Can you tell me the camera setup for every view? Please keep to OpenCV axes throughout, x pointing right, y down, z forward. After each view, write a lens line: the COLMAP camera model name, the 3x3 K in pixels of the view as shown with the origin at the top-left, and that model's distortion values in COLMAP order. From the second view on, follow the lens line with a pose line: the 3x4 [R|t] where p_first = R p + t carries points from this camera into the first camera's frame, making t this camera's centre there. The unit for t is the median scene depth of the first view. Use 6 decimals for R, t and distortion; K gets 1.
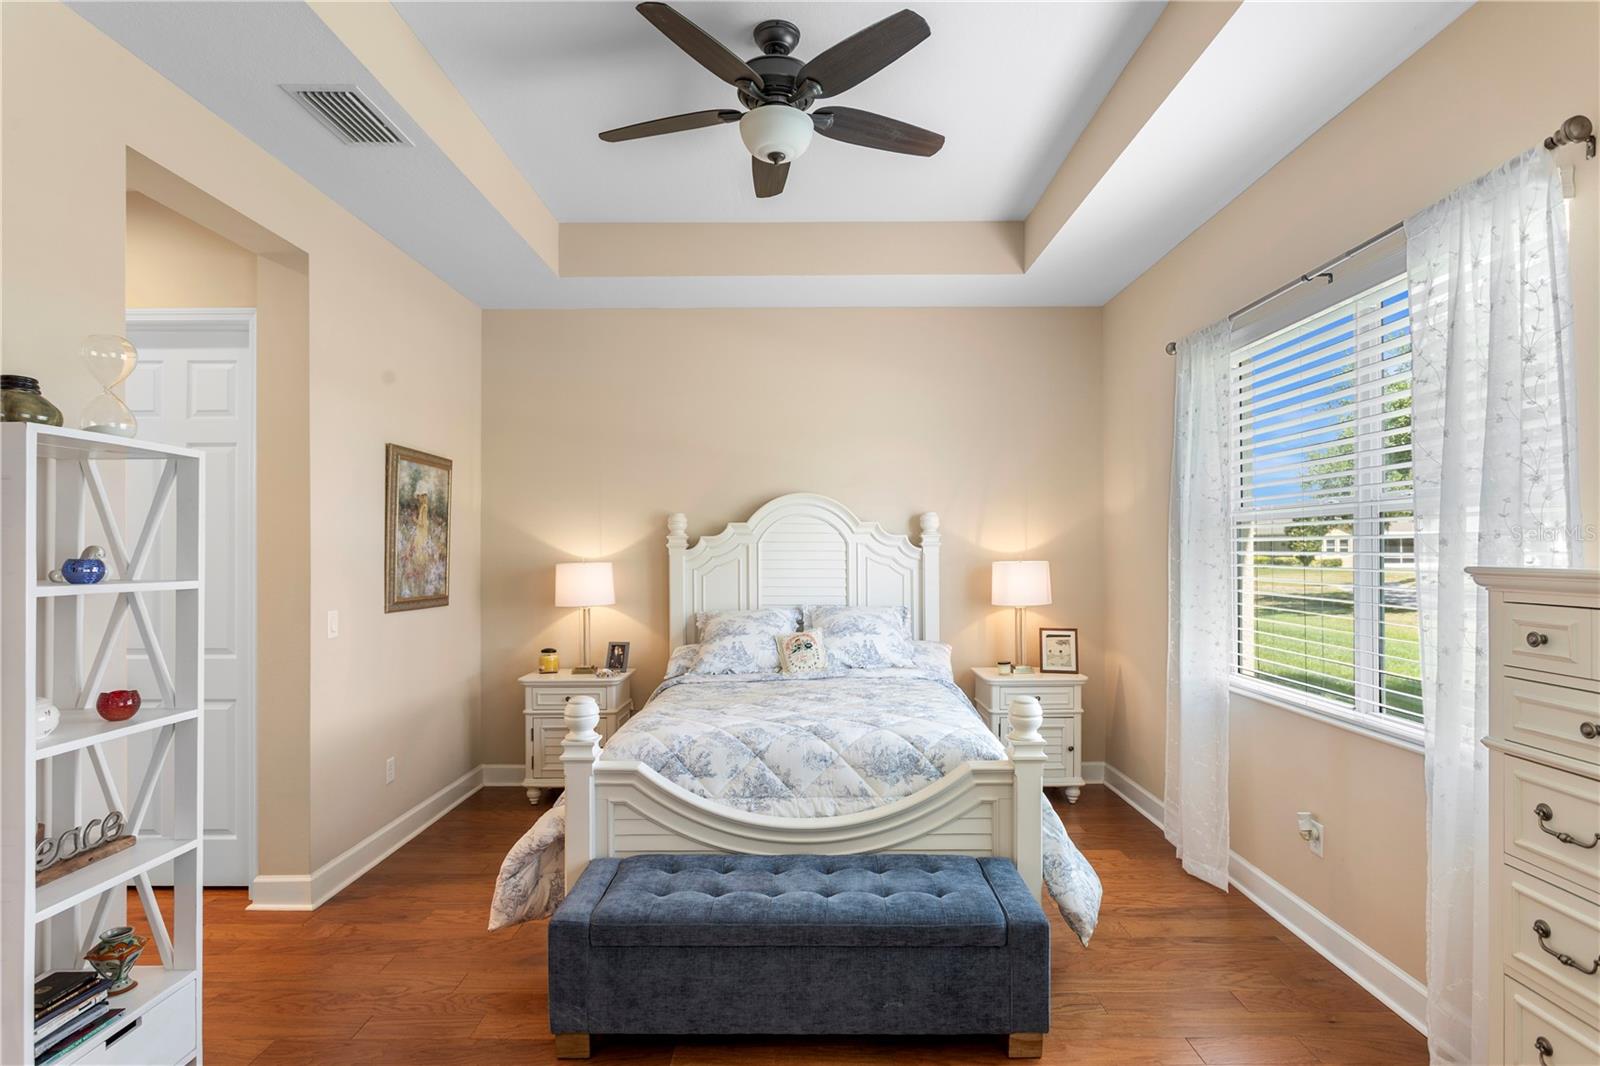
lens RADIAL K [[804.6, 0, 807.2], [0, 804.6, 552.8], [0, 0, 1]] dist [-0.023201, 0.014613]
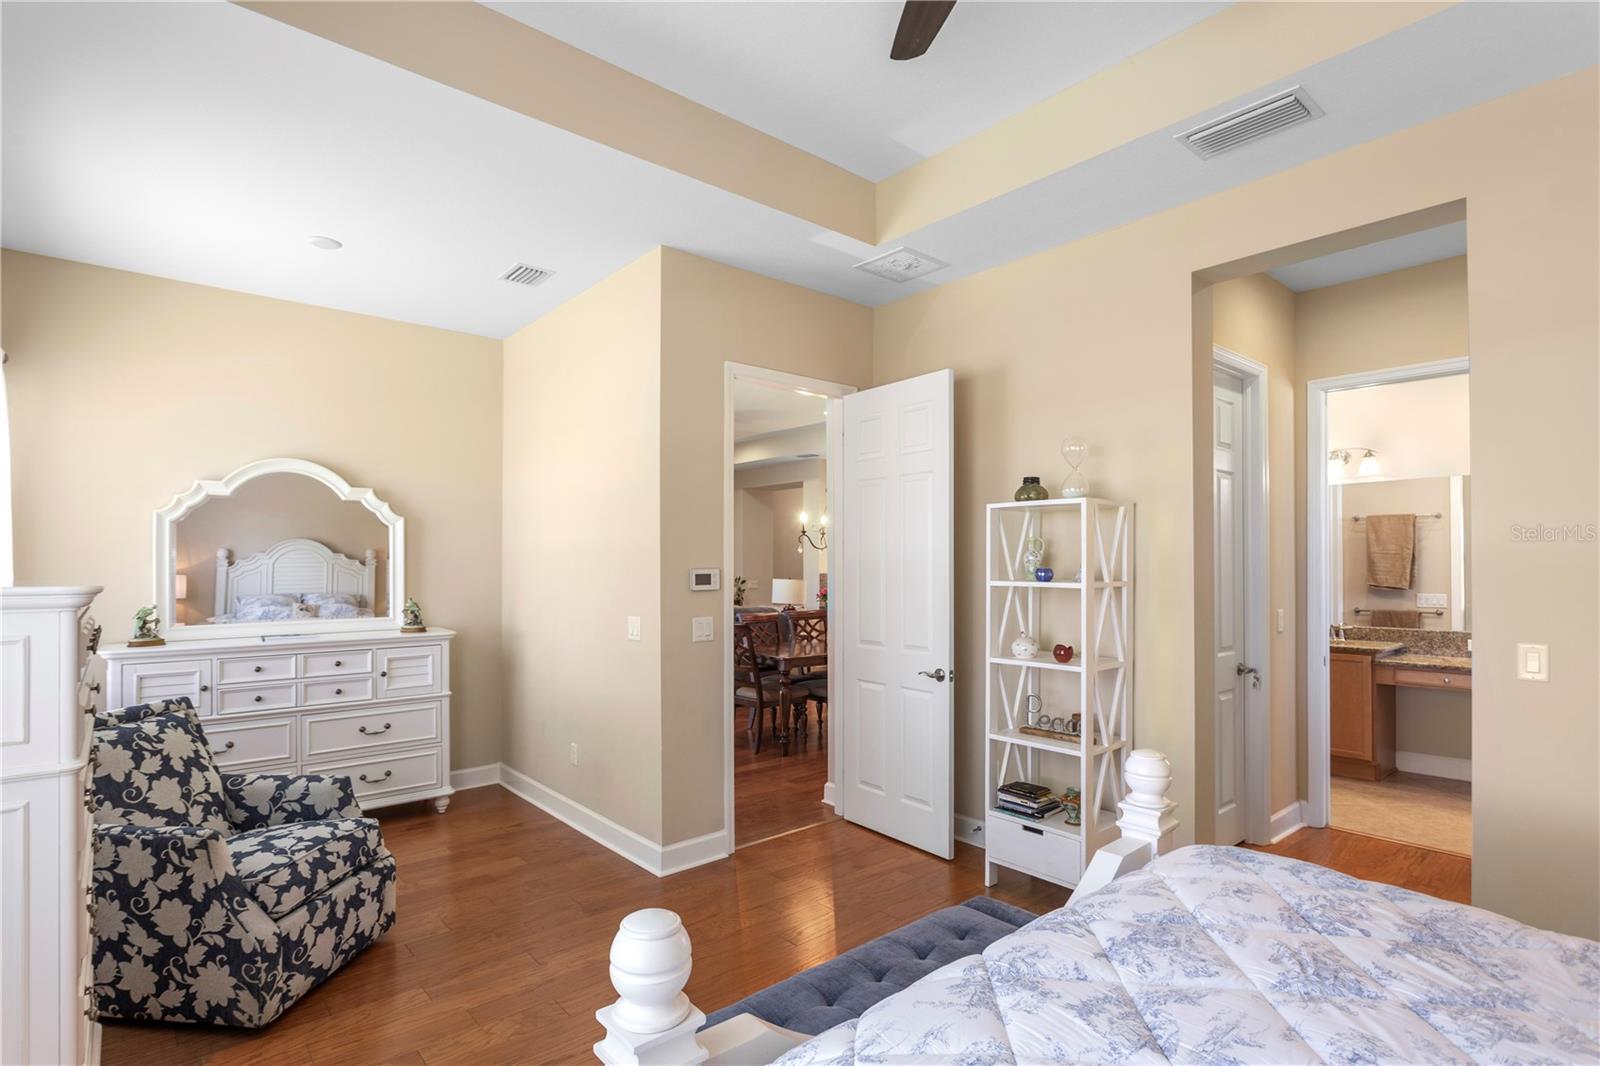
lens RADIAL K [[789.5, 0, 802.5], [0, 789.5, 558.6], [0, 0, 1]] dist [-0.000189, 0.000482]
pose [[-0.757092, -0.000259, -0.653308, 0.317829], [0.001984, 0.999994, -0.002697, -0.004856], [0.653305, -0.003338, -0.757087, 0.881670]]
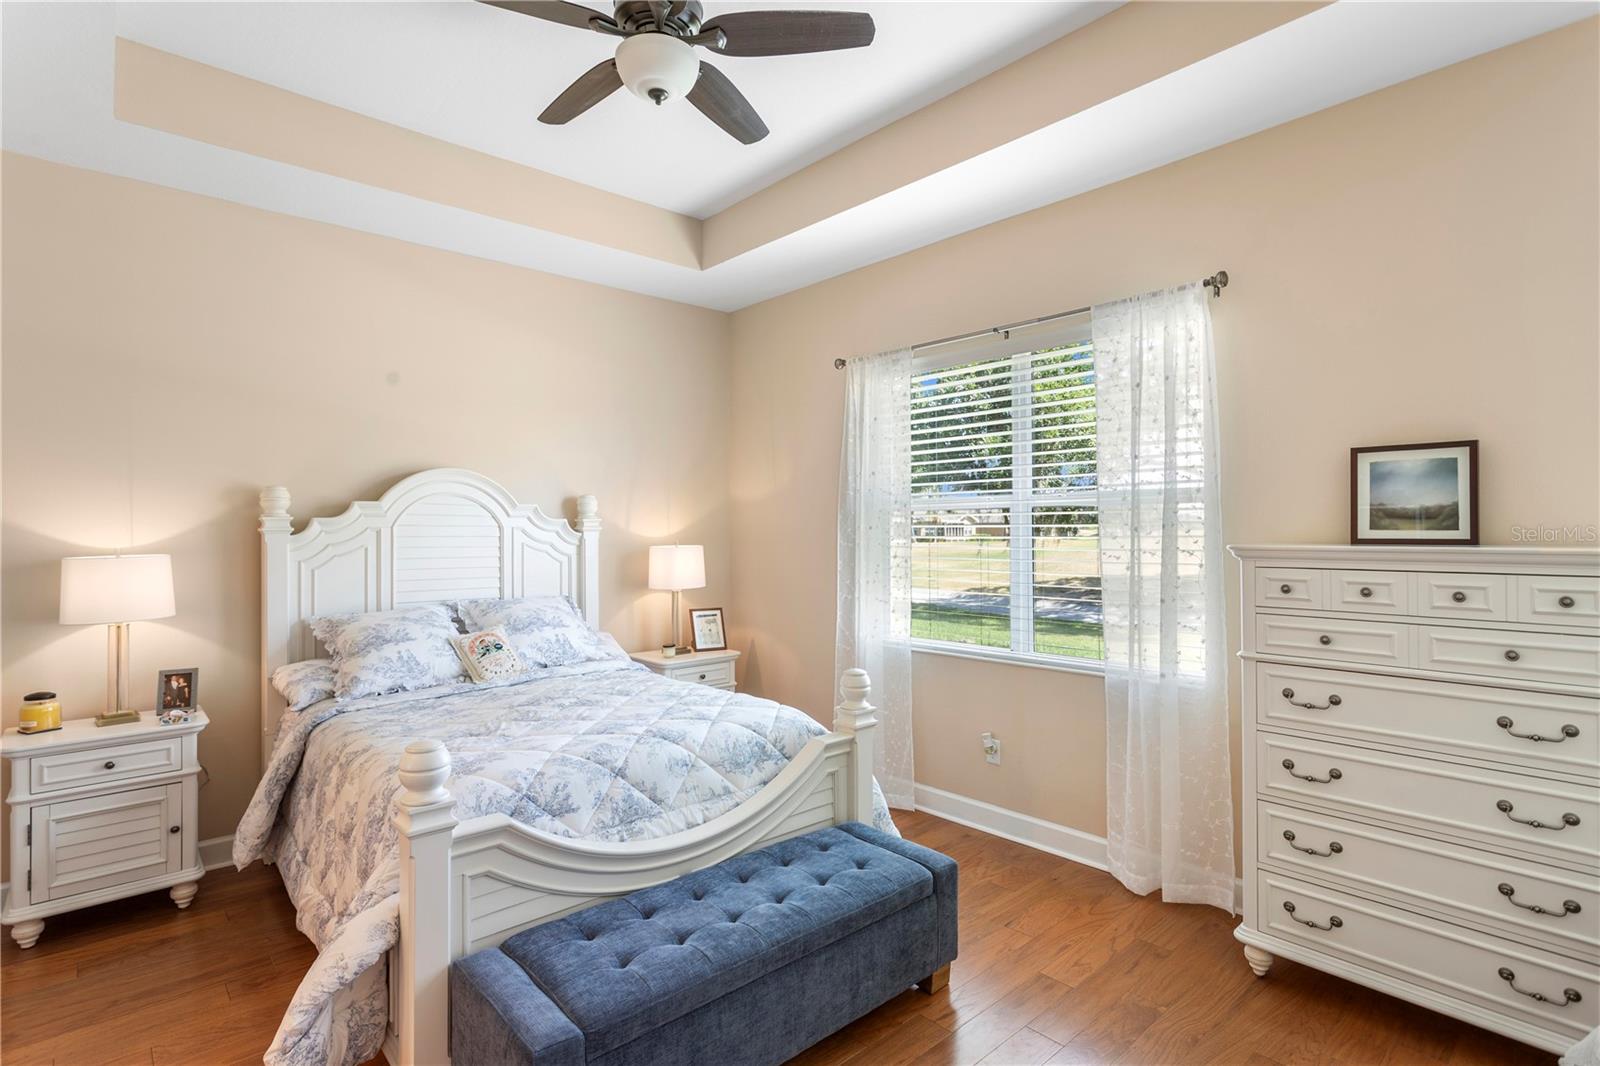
lens RADIAL K [[782.5, 0, 797.6], [0, 782.5, 526.0], [0, 0, 1]] dist [-0.009801, 0.002612]
pose [[0.745966, 0.004795, 0.665967, -0.322504], [0.004026, 0.999923, -0.011709, -0.002403], [-0.665972, 0.011415, 0.745889, 0.165050]]
